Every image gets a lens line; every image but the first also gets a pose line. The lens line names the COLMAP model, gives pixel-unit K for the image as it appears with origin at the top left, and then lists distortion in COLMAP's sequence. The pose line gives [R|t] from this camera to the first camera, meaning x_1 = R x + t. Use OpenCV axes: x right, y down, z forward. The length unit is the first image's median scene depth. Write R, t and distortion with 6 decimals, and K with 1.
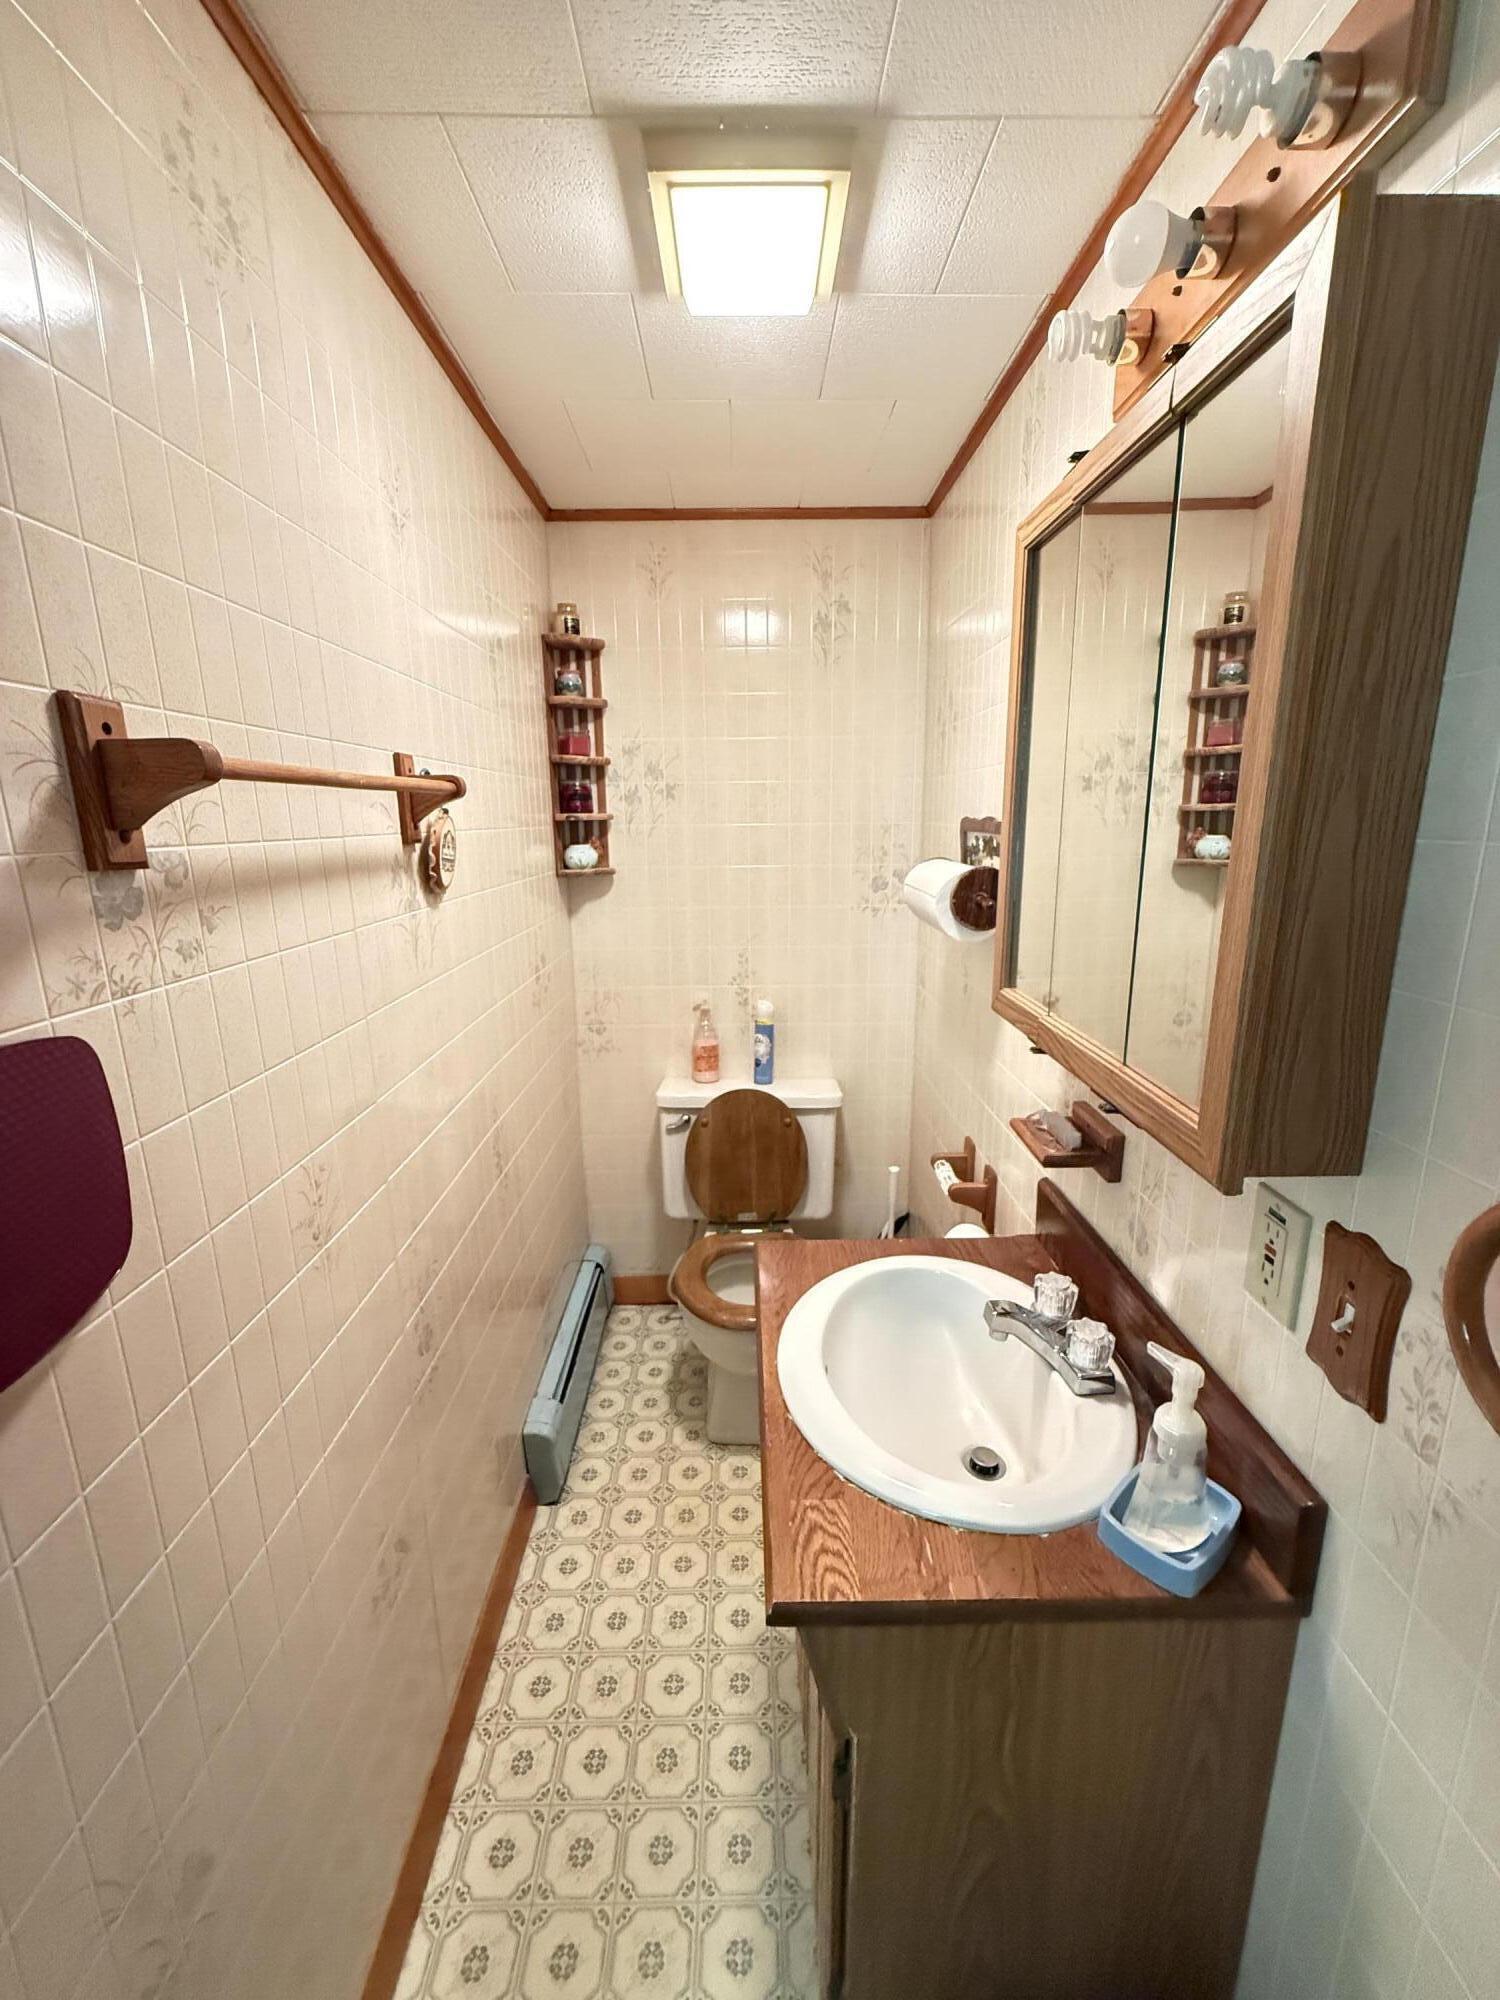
lens RADIAL K [[798.6, 0, 749.7], [0, 798.6, 997.8], [0, 0, 1]] dist [0.000639, 0.000357]
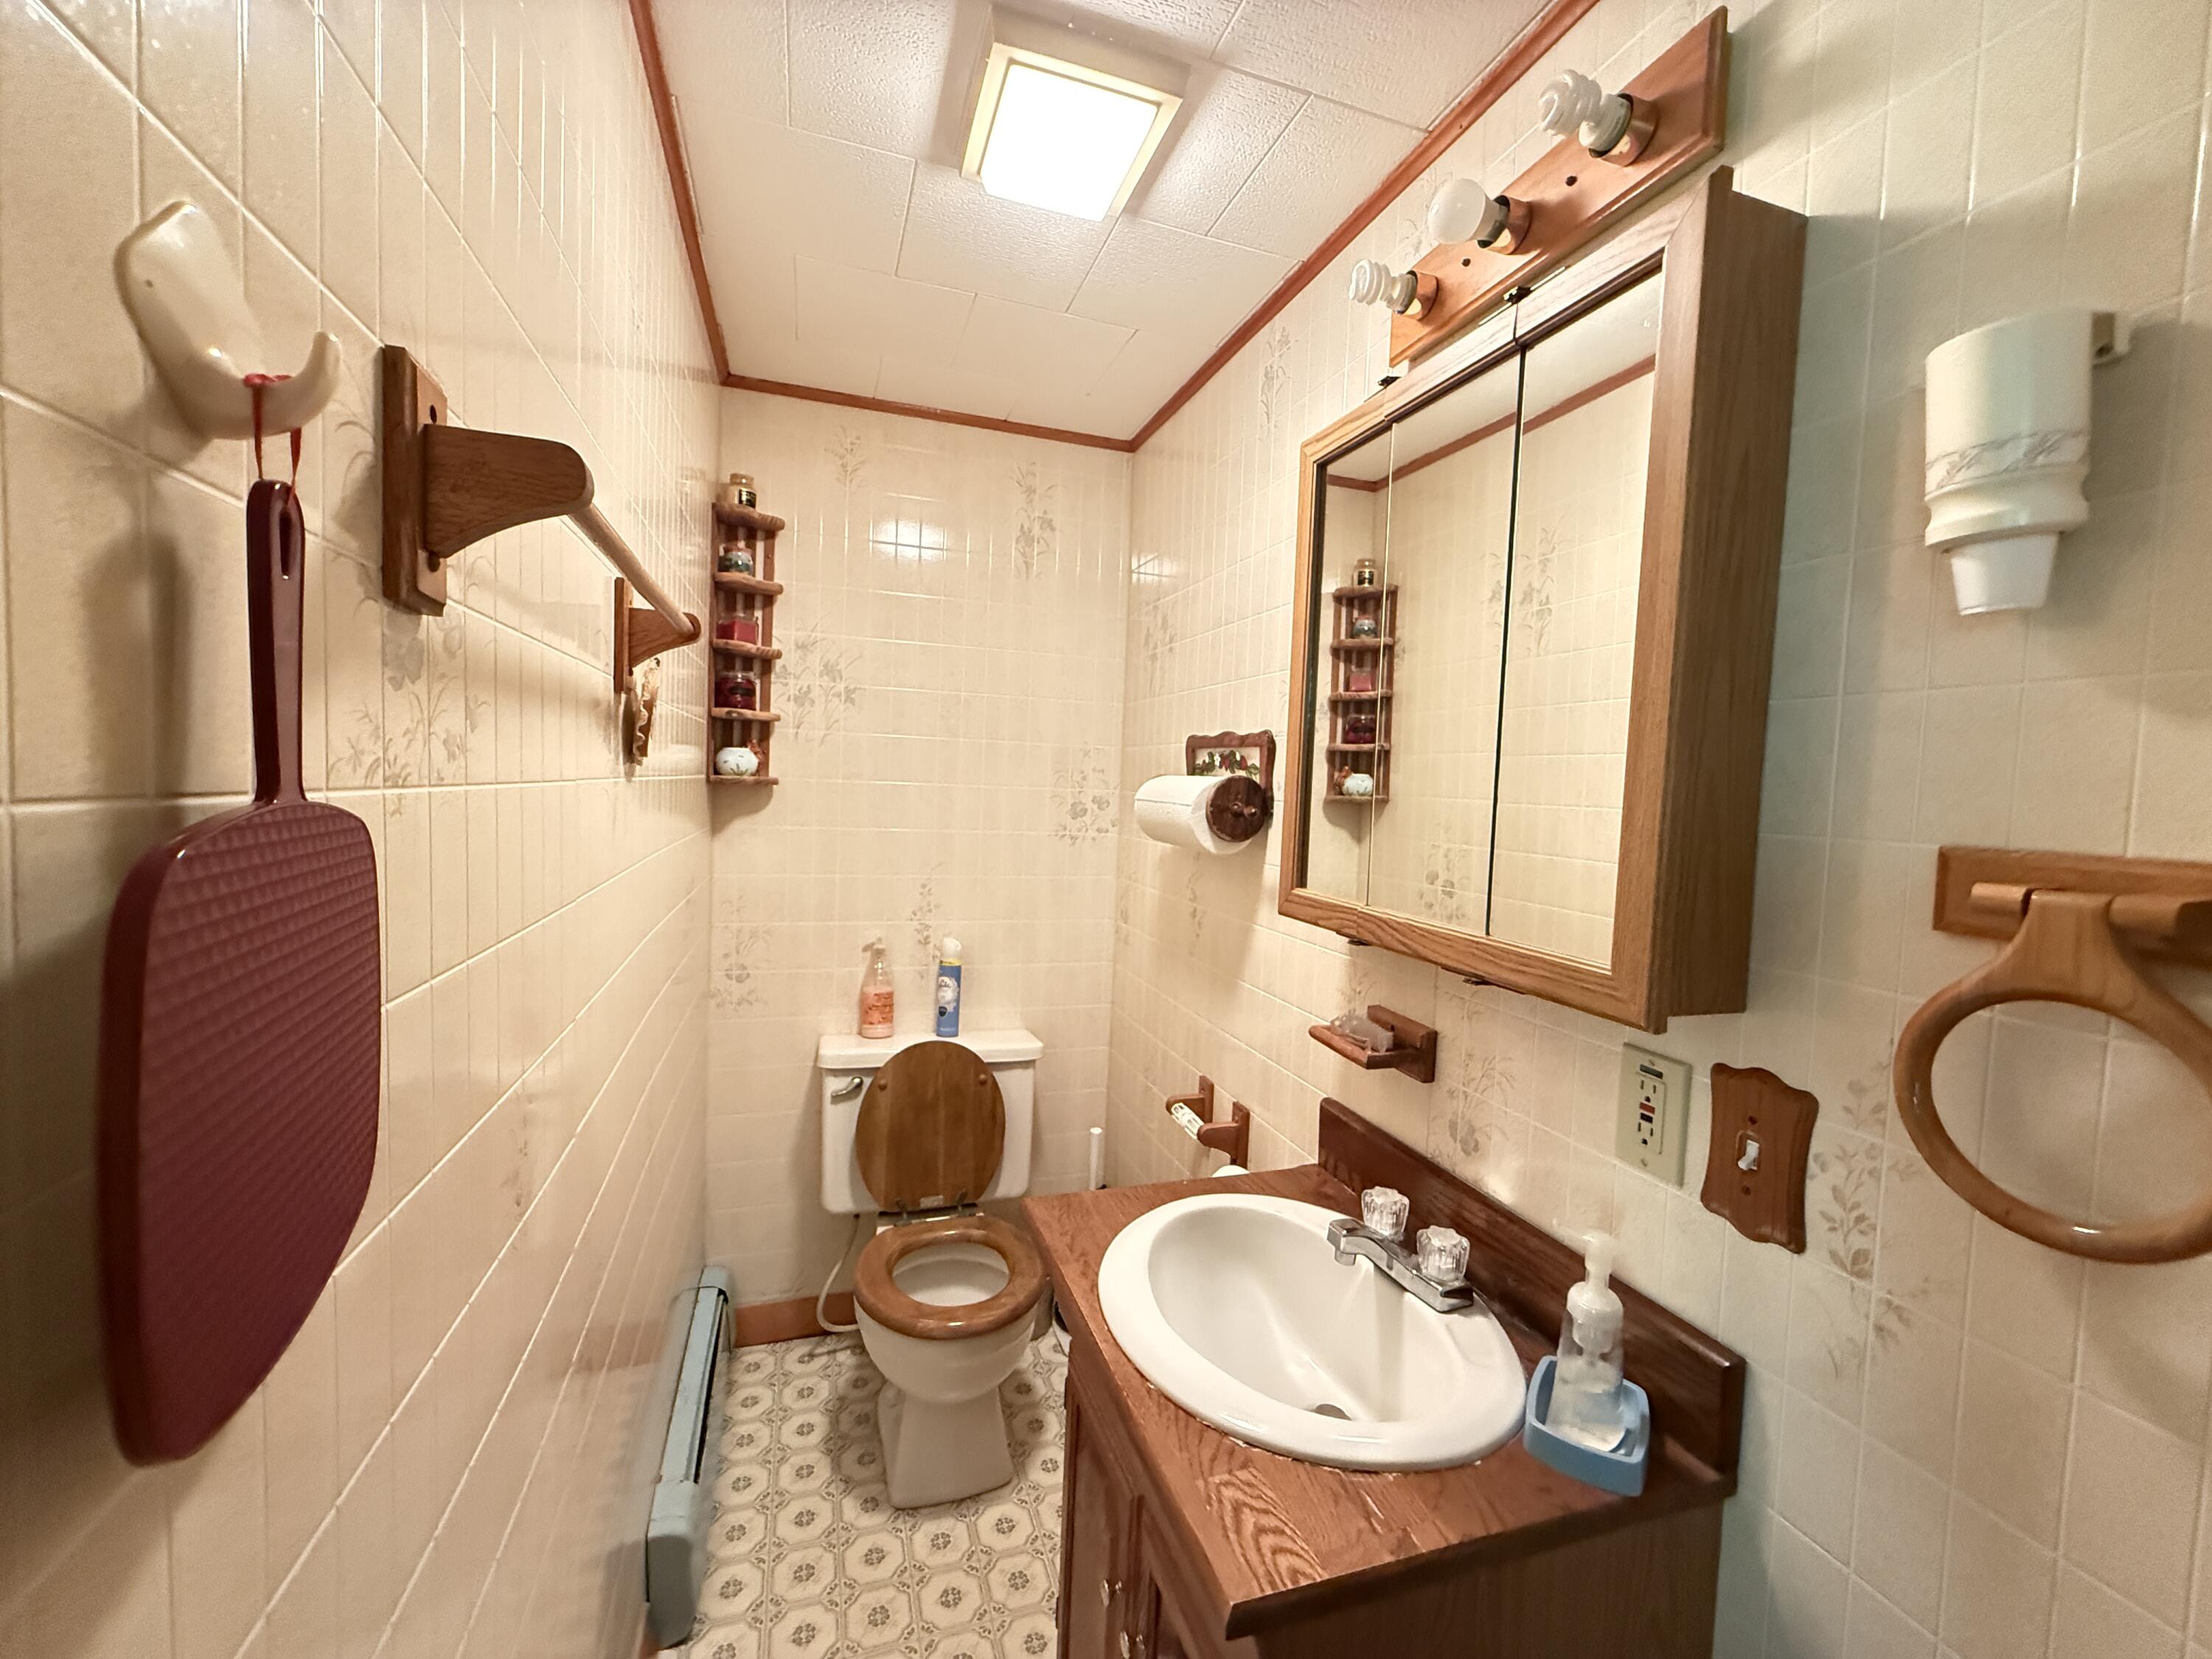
lens RADIAL K [[883.3, 0, 1100.5], [0, 883.3, 830.4], [0, 0, 1]] dist [0.000639, 0.000357]
pose [[0.952764, 0.033487, 0.301860, -0.253406], [0.016408, 0.986776, -0.161258, 0.096005], [-0.303268, 0.158593, 0.939615, 0.069182]]
